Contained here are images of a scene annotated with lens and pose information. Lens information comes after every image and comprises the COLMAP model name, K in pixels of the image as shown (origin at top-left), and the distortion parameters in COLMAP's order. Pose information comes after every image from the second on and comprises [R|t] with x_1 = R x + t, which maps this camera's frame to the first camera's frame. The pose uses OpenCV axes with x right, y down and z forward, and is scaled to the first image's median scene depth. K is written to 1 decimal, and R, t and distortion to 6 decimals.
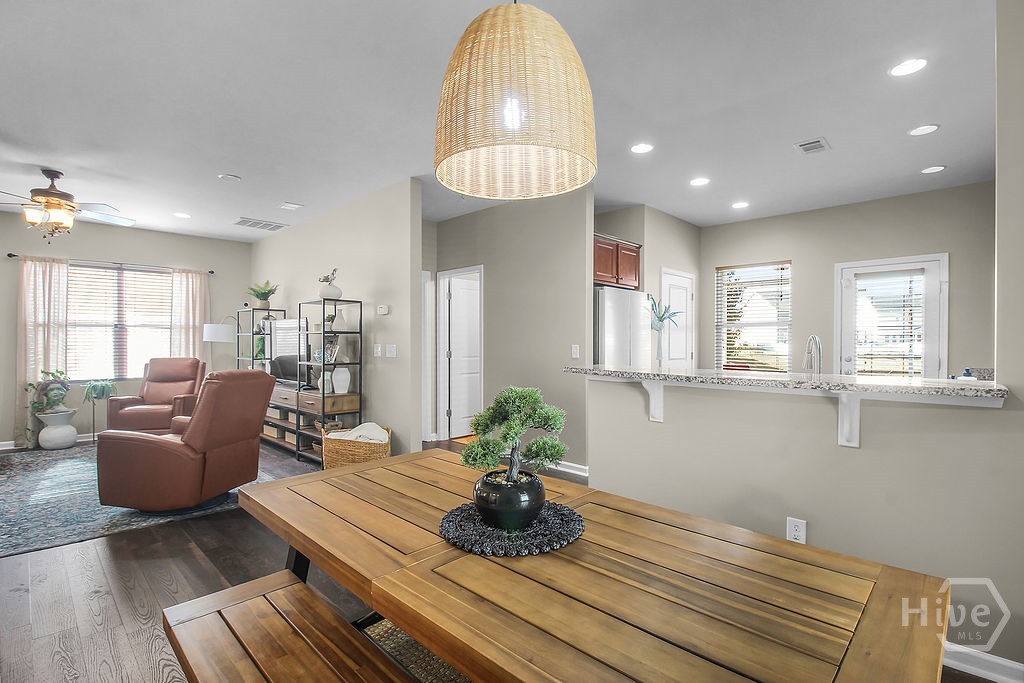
lens RADIAL K [[483.7, 0, 517.0], [0, 483.7, 348.1], [0, 0, 1]] dist [-0.005932, -0.008181]
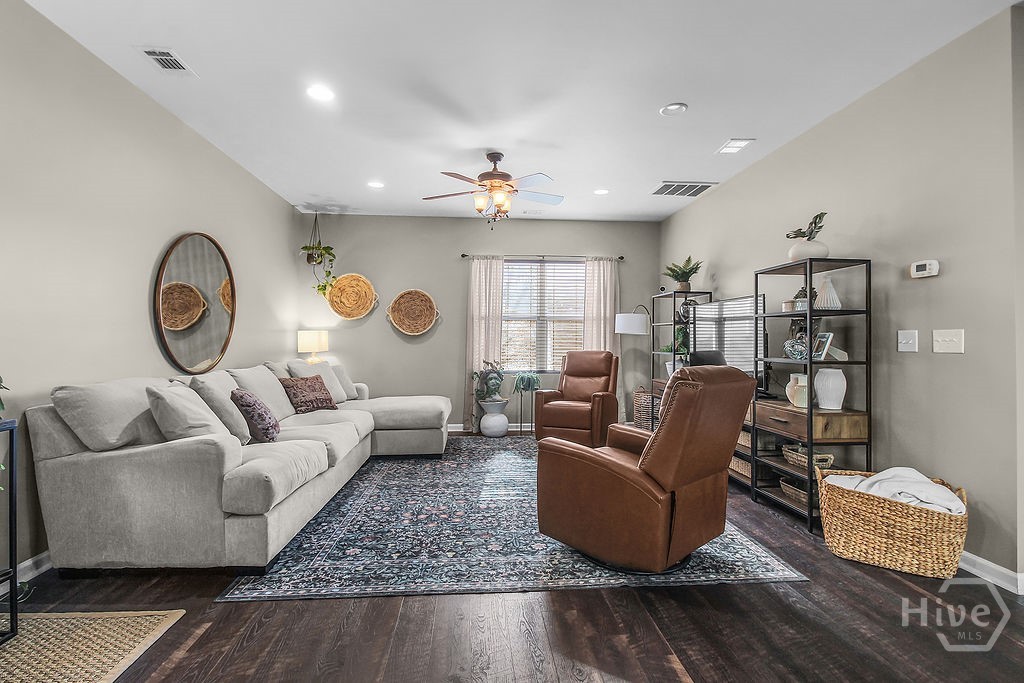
lens RADIAL K [[483.7, 0, 512.4], [0, 483.7, 341.3], [0, 0, 1]] dist [-0.005932, -0.008181]
pose [[0.753296, 0.003173, -0.657674, -0.251645], [-0.014640, 0.999821, -0.011945, 0.017643], [0.657518, 0.018627, 0.753208, 0.241362]]
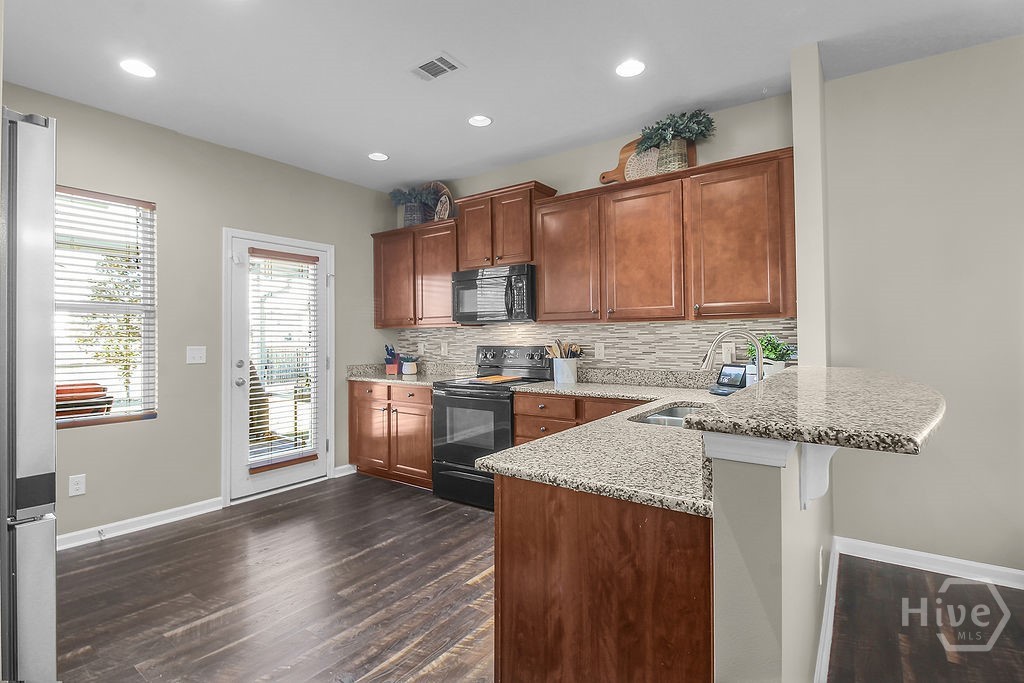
lens RADIAL K [[483.7, 0, 516.0], [0, 483.7, 328.4], [0, 0, 1]] dist [-0.005932, -0.008181]
pose [[-0.129256, 0.018207, 0.991444, -0.077991], [0.017667, 0.999715, -0.016056, -0.011955], [-0.991454, 0.015441, -0.129541, 0.684870]]
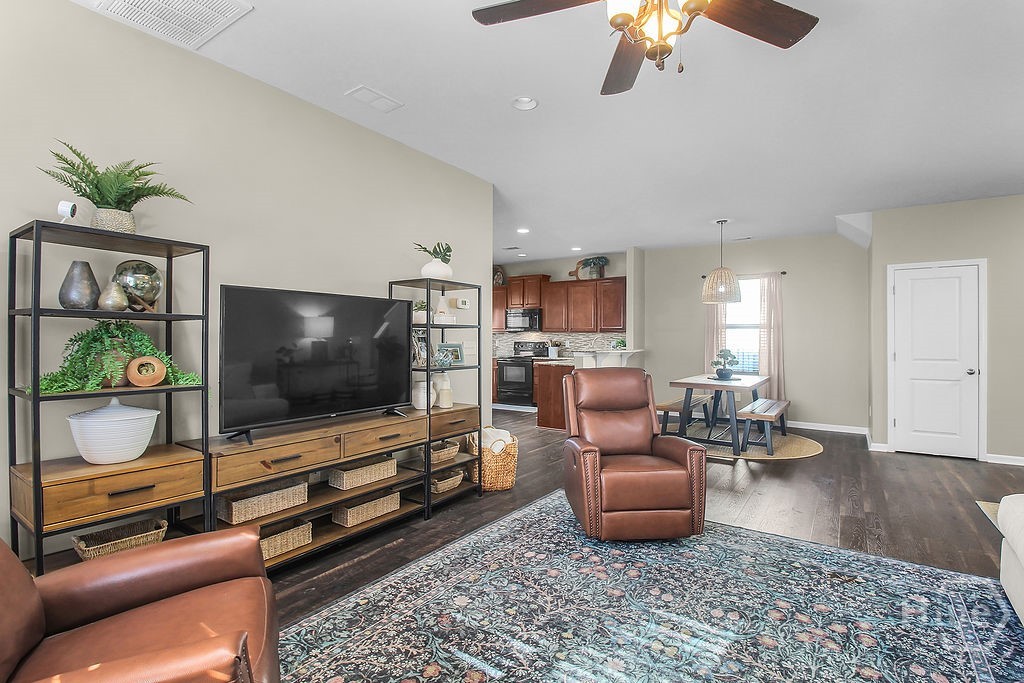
lens RADIAL K [[483.7, 0, 511.1], [0, 483.7, 336.4], [0, 0, 1]] dist [-0.005932, -0.008181]
pose [[-0.159498, 0.003519, 0.987192, -1.071588], [0.005680, 0.999980, -0.002647, -0.012309], [-0.987182, 0.005185, -0.159515, 0.948144]]
